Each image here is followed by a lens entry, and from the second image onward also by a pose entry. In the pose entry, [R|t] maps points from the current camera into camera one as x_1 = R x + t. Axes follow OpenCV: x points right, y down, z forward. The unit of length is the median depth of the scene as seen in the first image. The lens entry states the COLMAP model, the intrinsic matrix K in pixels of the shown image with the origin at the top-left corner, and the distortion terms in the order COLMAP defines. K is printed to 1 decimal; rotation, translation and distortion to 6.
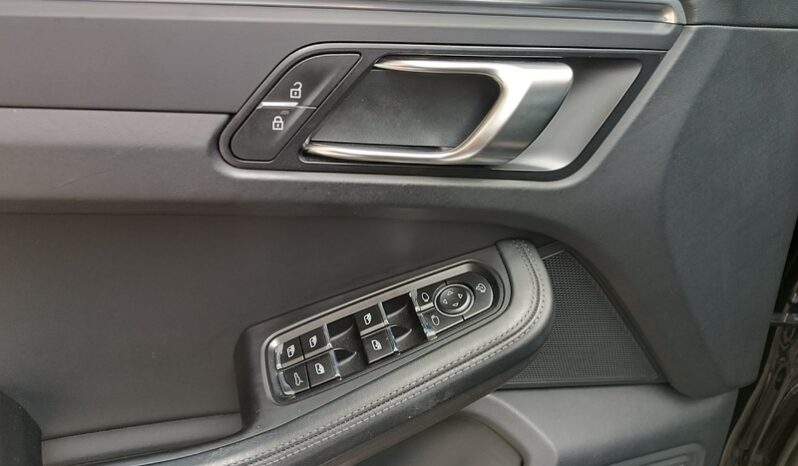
lens RADIAL K [[575.6, 0, 411.0], [0, 575.6, 230.0], [0, 0, 1]] dist [0.021636, -0.005567]
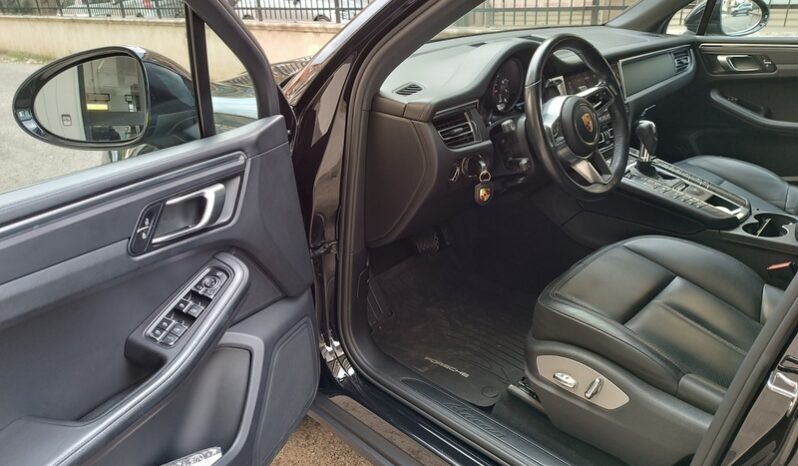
lens RADIAL K [[575.6, 0, 411.0], [0, 575.6, 230.0], [0, 0, 1]] dist [0.021636, -0.005567]
pose [[0.622489, -0.344613, 0.702672, -1.077647], [0.399384, 0.912007, 0.093468, 0.028156], [-0.673052, 0.222453, 0.705348, -1.393650]]
